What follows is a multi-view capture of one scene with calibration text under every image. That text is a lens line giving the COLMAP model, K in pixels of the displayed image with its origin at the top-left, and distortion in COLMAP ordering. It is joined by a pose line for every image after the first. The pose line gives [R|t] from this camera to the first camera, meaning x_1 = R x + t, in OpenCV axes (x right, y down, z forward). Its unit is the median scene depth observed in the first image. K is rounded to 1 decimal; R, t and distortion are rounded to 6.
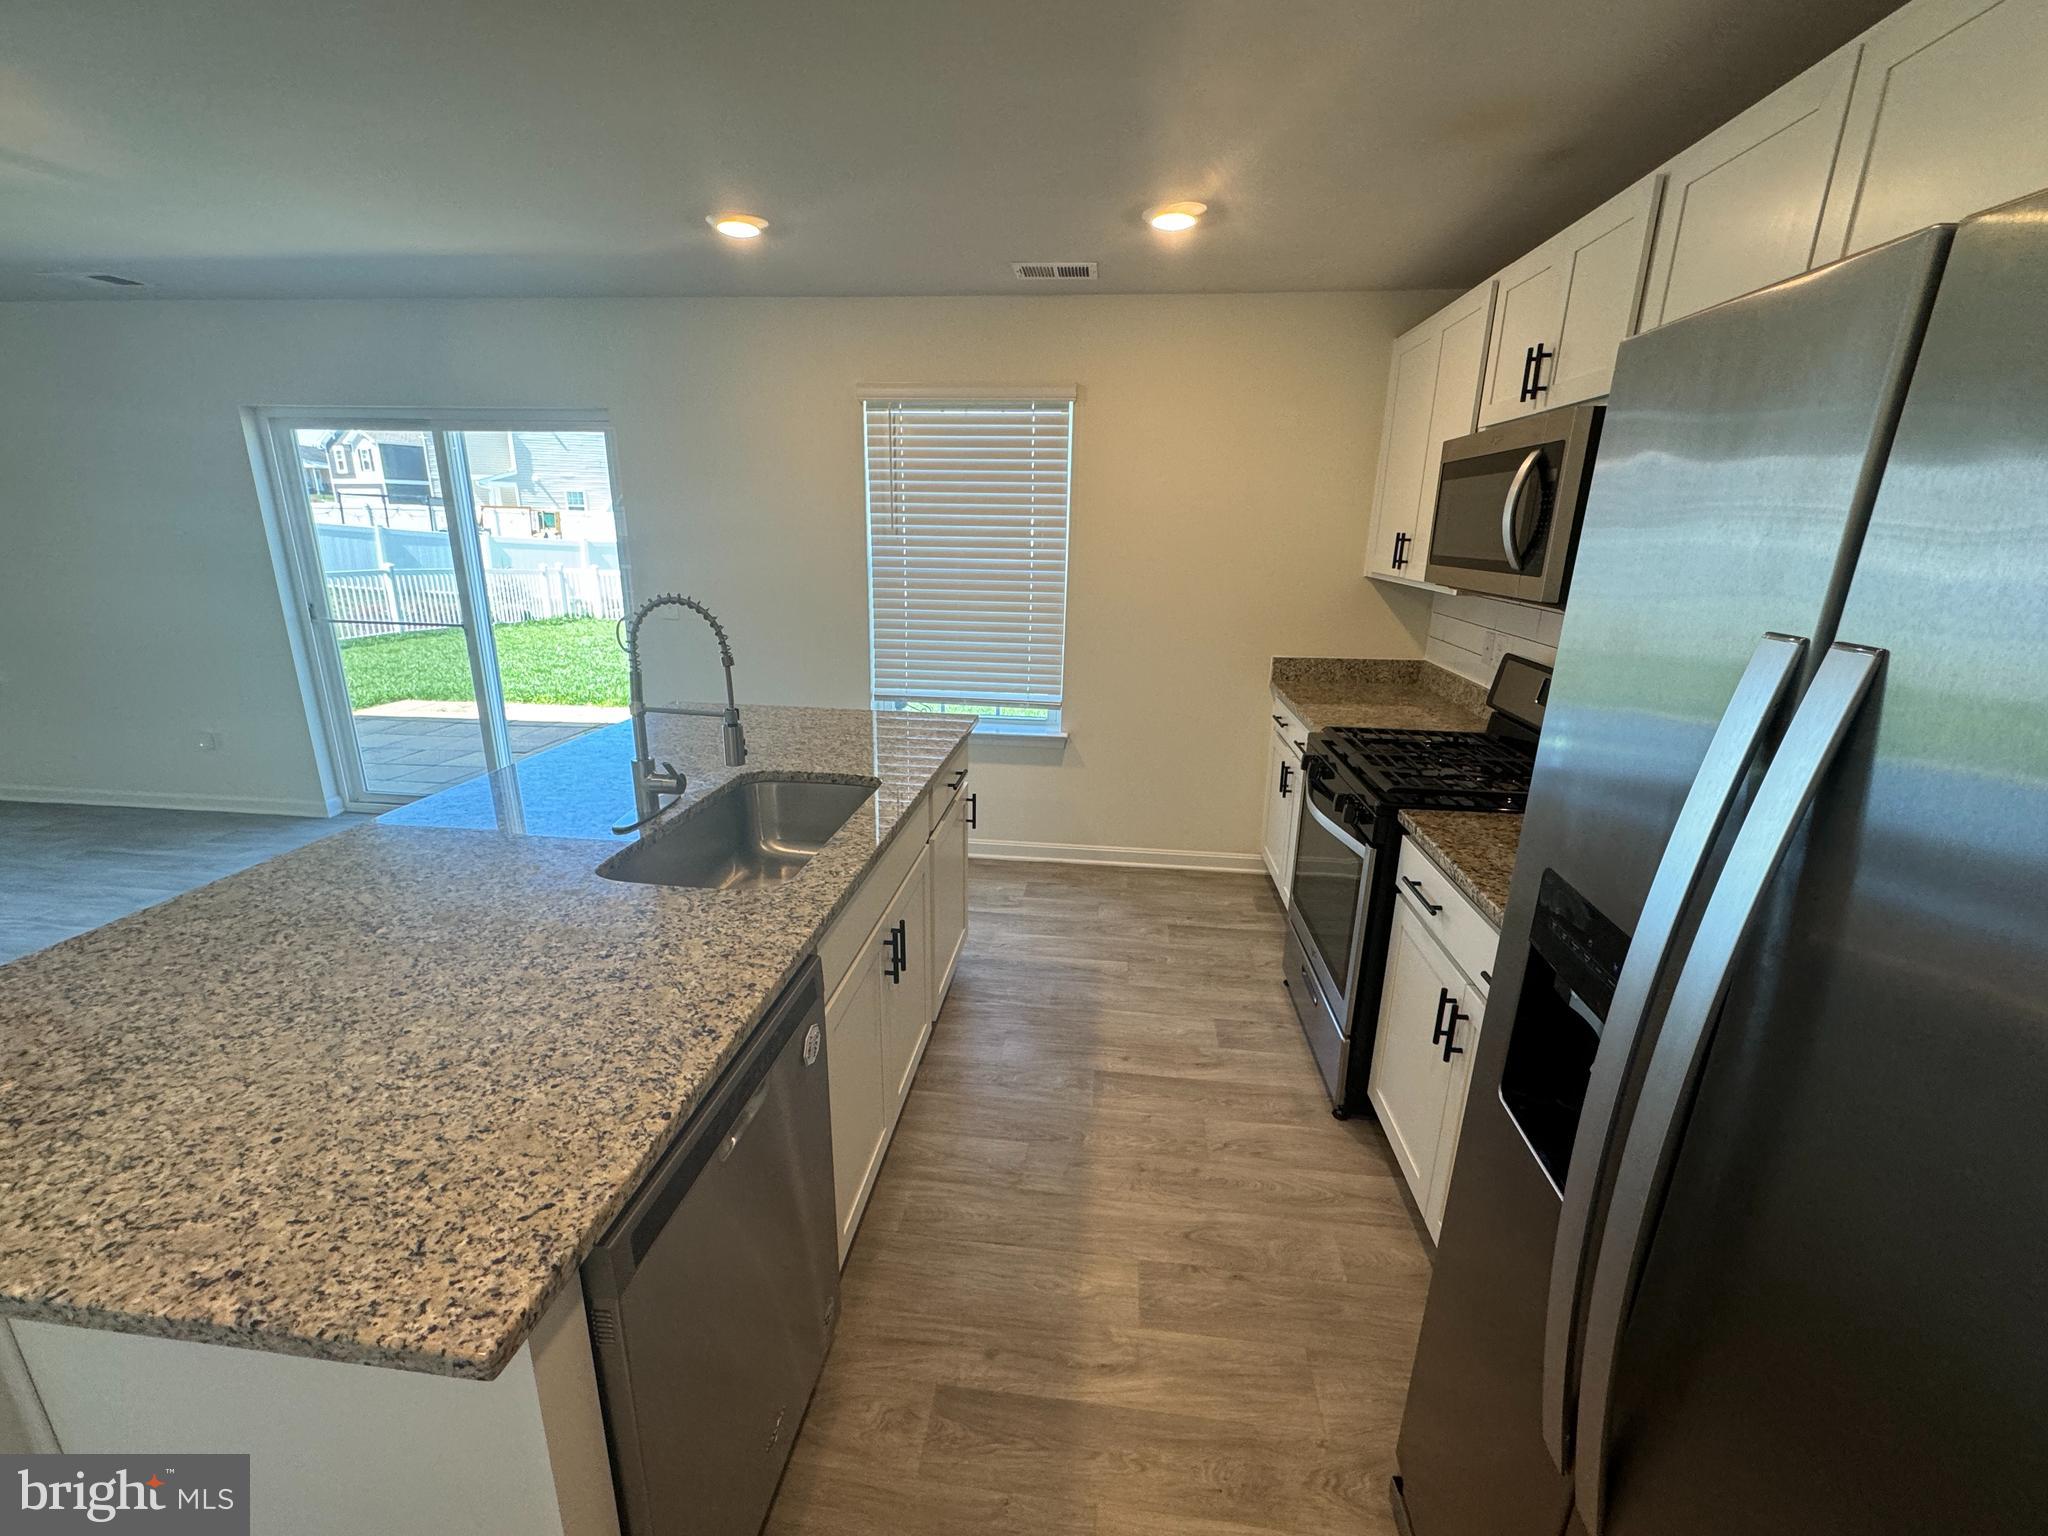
lens RADIAL K [[838.7, 0, 1015.7], [0, 838.7, 764.8], [0, 0, 1]] dist [-0.000416, 0.000225]
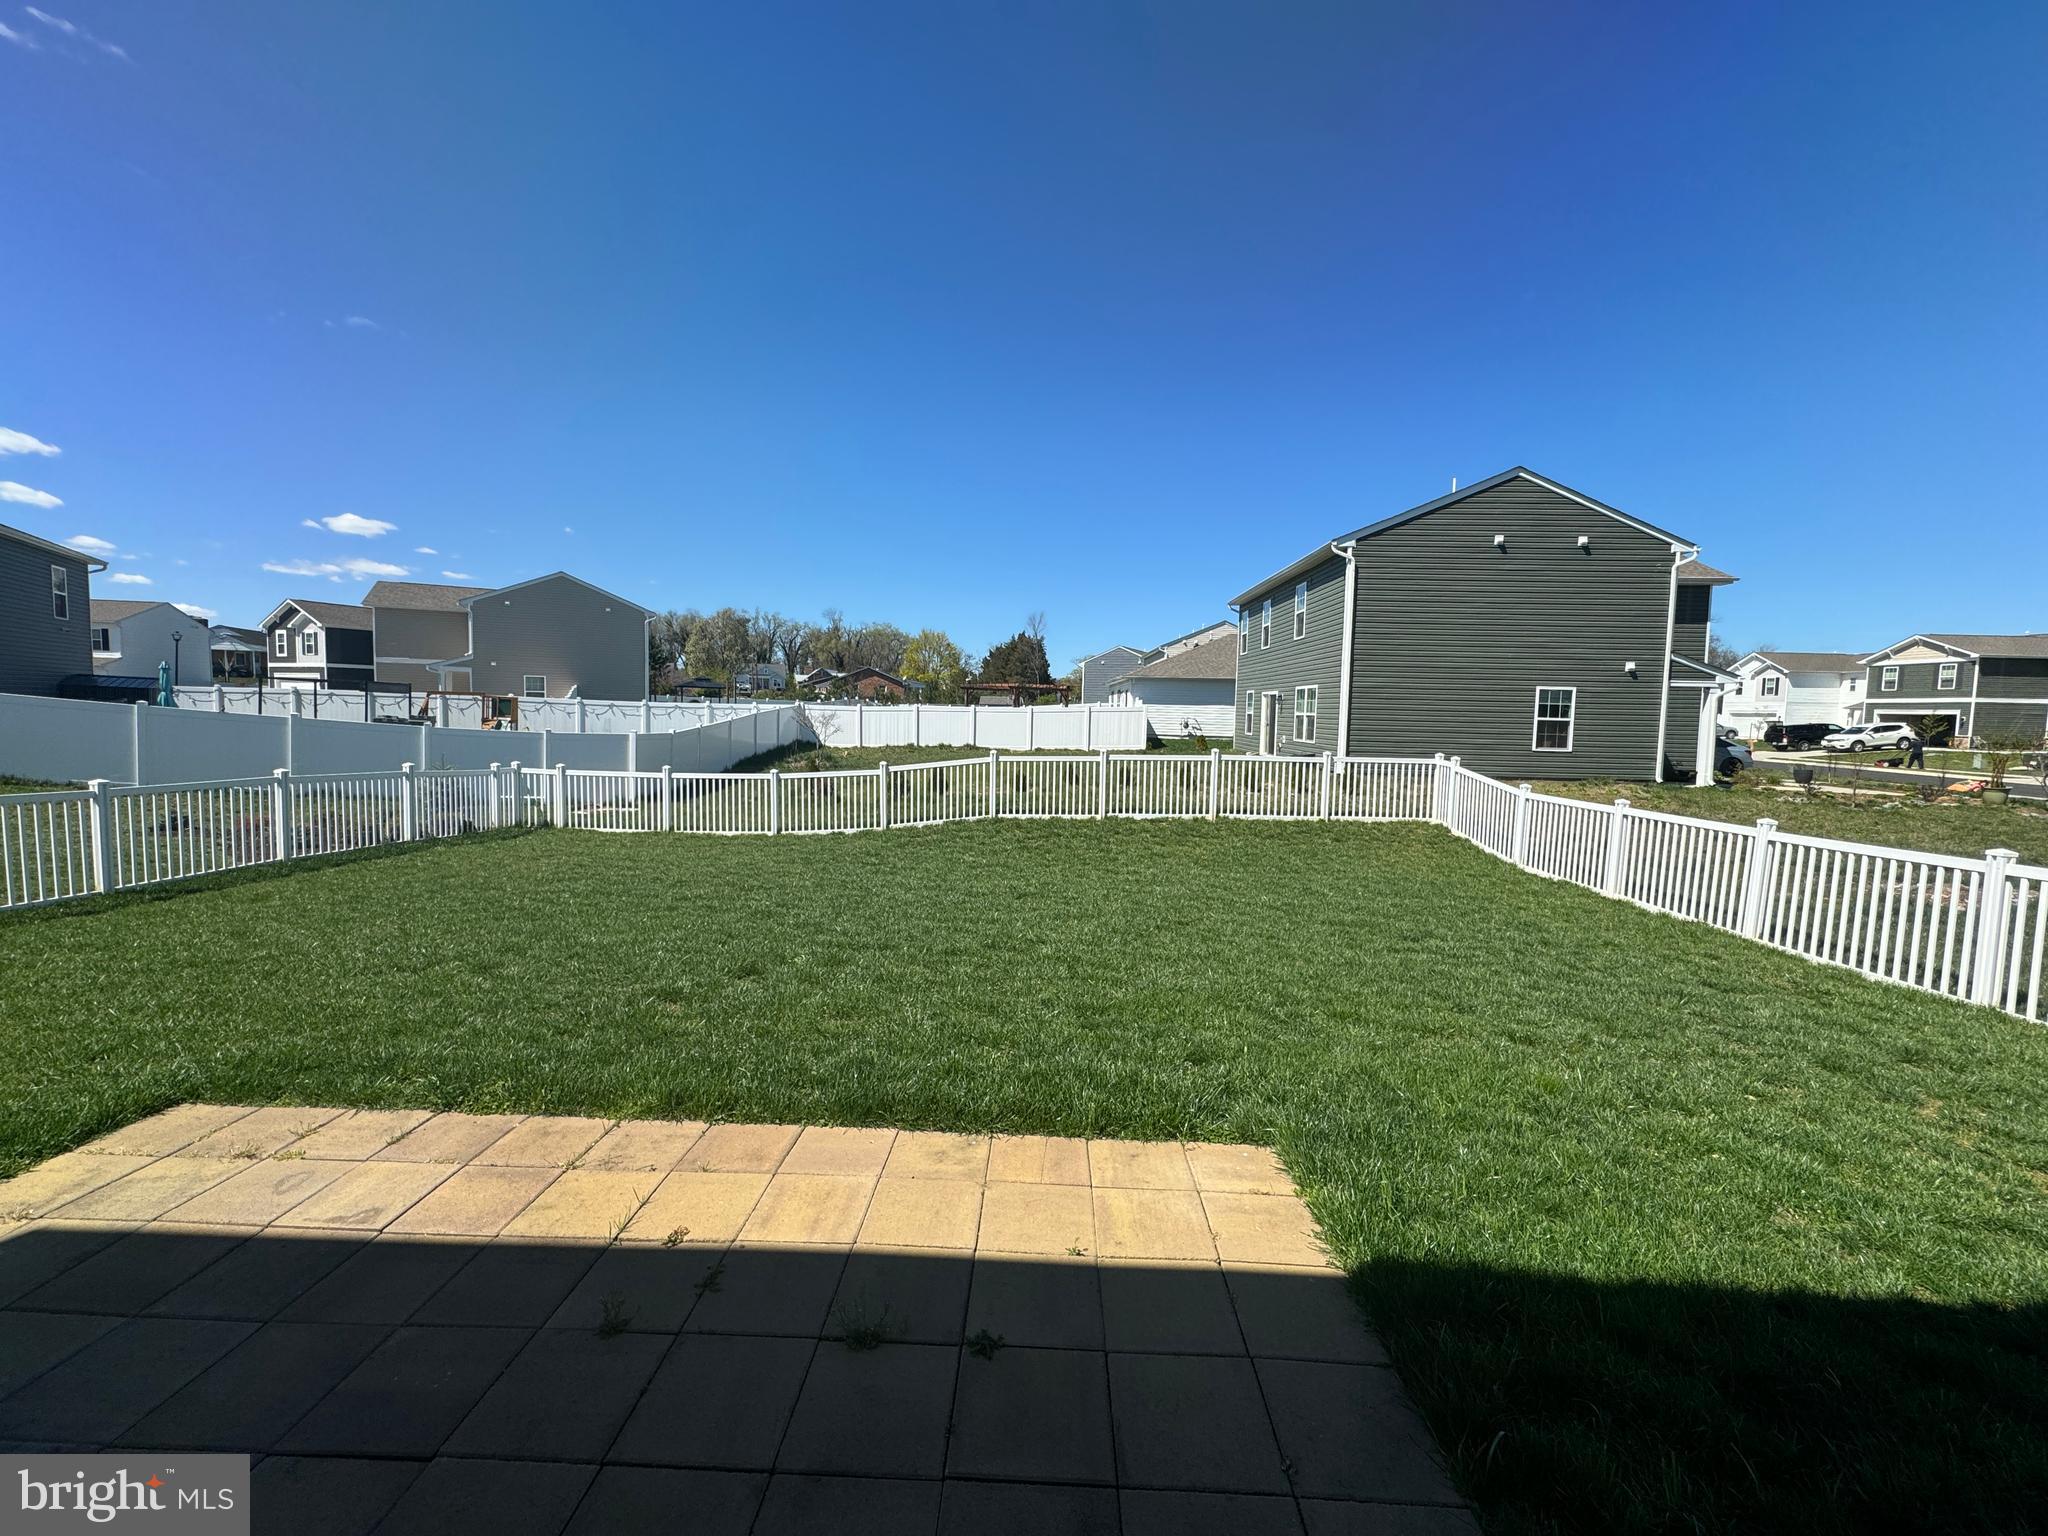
lens RADIAL K [[838.7, 0, 1024.2], [0, 838.7, 774.2], [0, 0, 1]] dist [-0.000416, 0.000225]
pose [[0.997805, 0.000405, 0.066215, -0.051918], [0.013045, 0.979182, -0.202566, -0.027556], [-0.064918, 0.202986, 0.977027, 0.085539]]
